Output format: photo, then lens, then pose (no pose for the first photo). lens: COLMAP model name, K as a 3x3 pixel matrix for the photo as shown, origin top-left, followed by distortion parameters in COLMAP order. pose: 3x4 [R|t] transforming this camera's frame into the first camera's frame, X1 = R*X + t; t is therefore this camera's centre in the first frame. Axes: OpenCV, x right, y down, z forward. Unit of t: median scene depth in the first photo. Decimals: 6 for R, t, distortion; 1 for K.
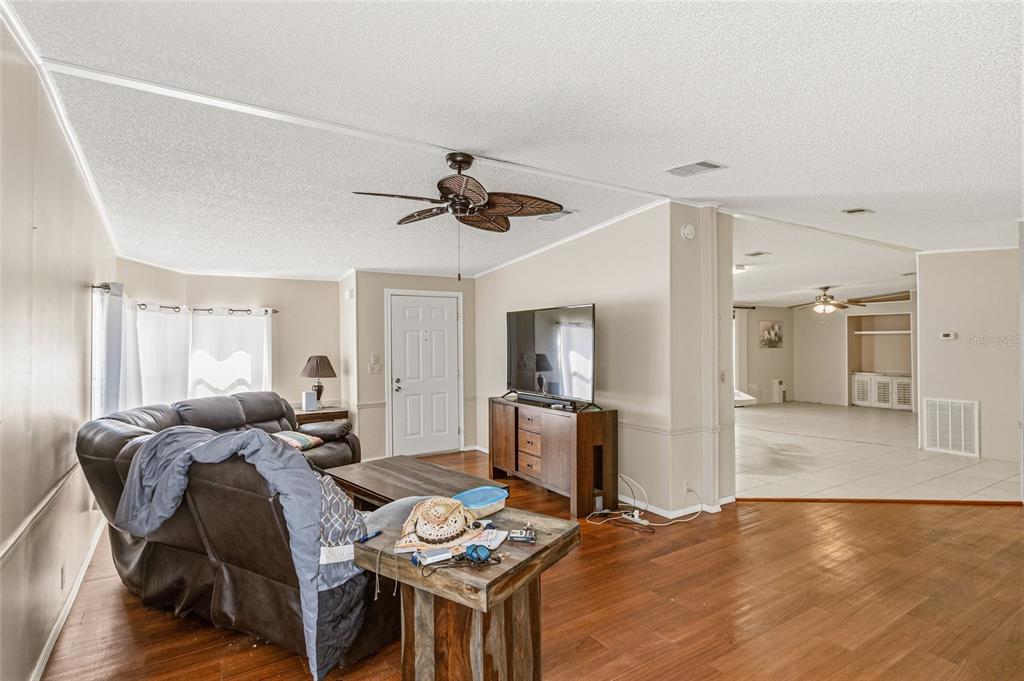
lens RADIAL K [[512.2, 0, 517.0], [0, 512.2, 342.9], [0, 0, 1]] dist [0.005185, 0.000685]
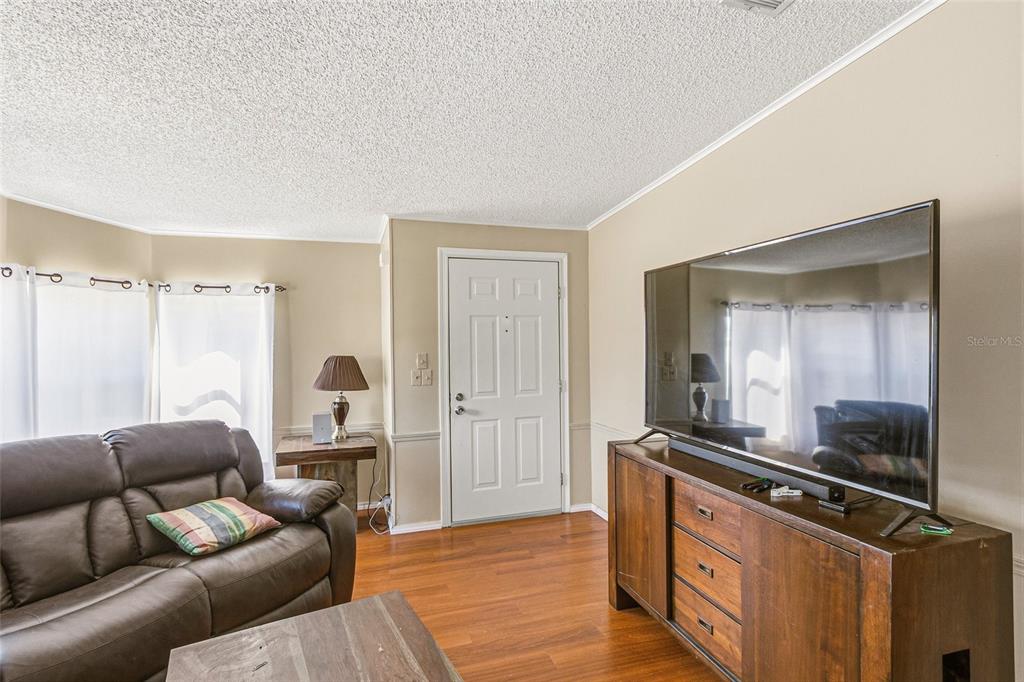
lens RADIAL K [[512.2, 0, 514.9], [0, 512.2, 340.5], [0, 0, 1]] dist [0.005185, 0.000685]
pose [[0.967802, -0.003929, -0.251680, -0.014816], [0.003705, 0.999992, -0.001362, 0.007694], [0.251684, 0.000386, 0.967809, 0.440746]]
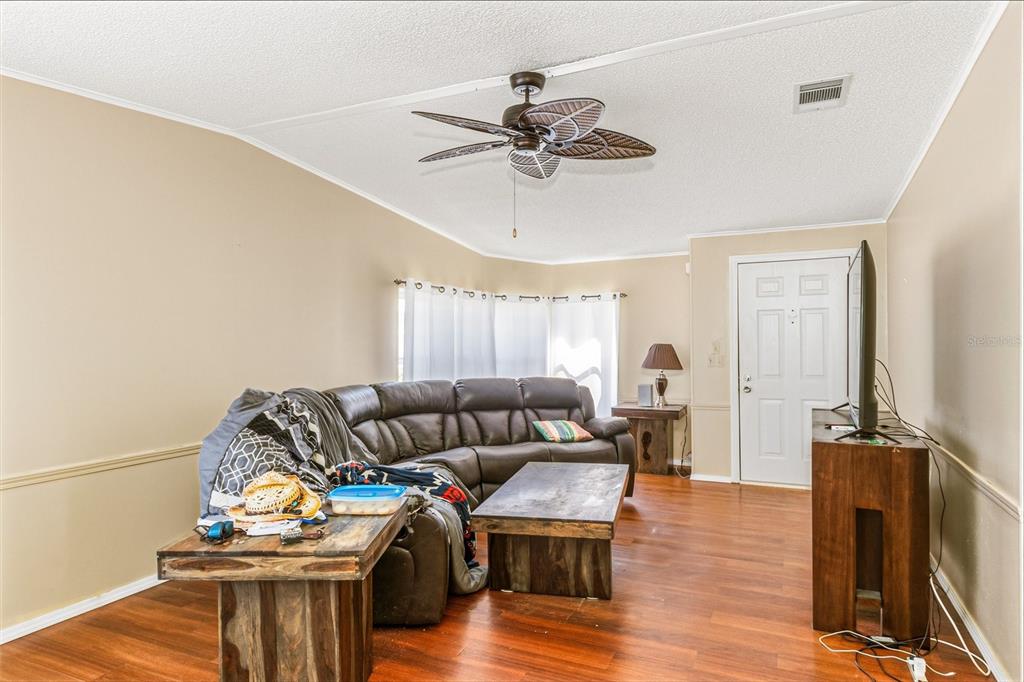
lens RADIAL K [[610.6, 0, 517.2], [0, 610.6, 340.5], [0, 0, 1]] dist [-0.005289, 0.001509]
pose [[0.540649, -0.000746, -0.841248, 0.342390], [0.001858, 0.999998, 0.000308, 0.019244], [0.841246, -0.001730, 0.540650, 0.252472]]
